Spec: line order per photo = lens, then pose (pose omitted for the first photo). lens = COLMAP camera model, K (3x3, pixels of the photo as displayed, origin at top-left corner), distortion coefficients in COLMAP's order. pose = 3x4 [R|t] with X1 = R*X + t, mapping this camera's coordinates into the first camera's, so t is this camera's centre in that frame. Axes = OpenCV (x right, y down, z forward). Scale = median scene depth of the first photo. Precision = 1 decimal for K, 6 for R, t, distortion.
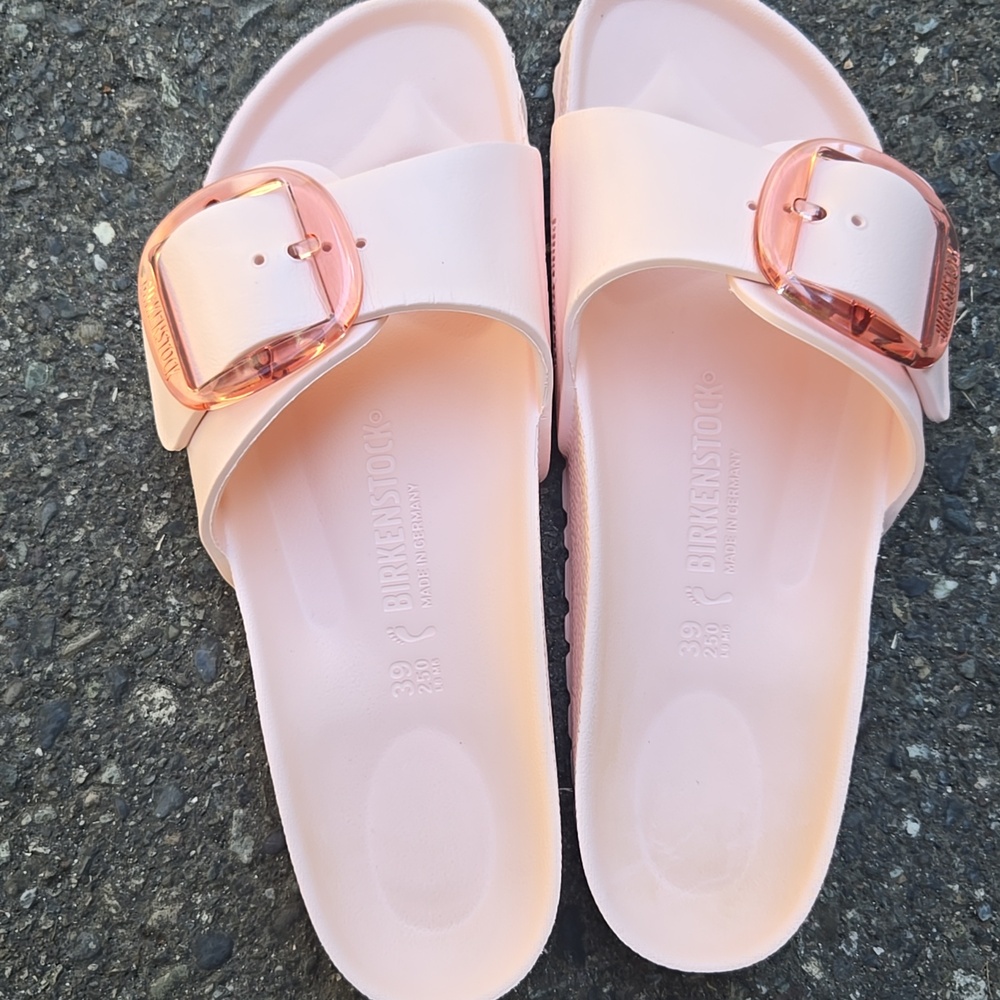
lens RADIAL K [[1412.9, 0, 496.9], [0, 1412.9, 503.4], [0, 0, 1]] dist [0.035581, 0.000000]
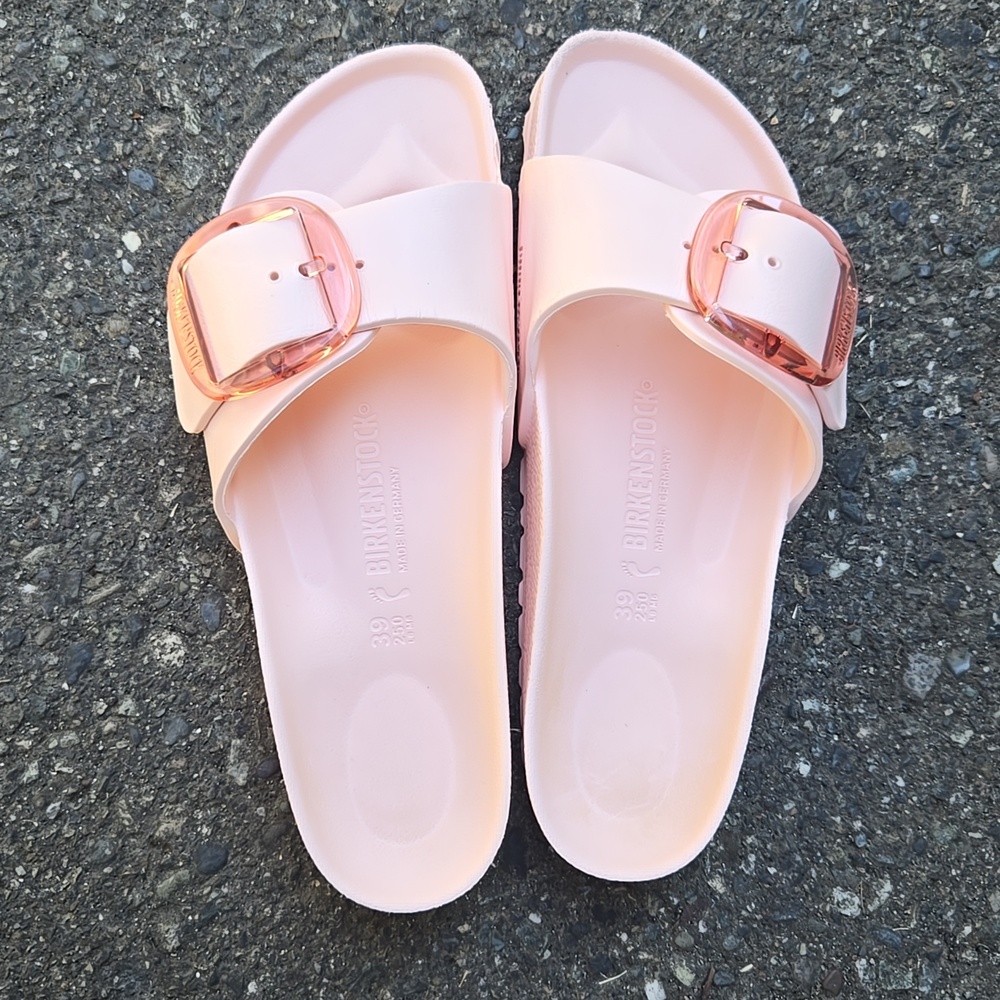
lens RADIAL K [[1412.9, 0, 501.7], [0, 1412.9, 498.9], [0, 0, 1]] dist [0.035581, 0.000000]
pose [[0.998522, 0.031335, 0.044404, -0.020918], [-0.031990, 0.999388, 0.014129, -0.006727], [-0.043934, -0.015529, 0.998914, -0.175786]]
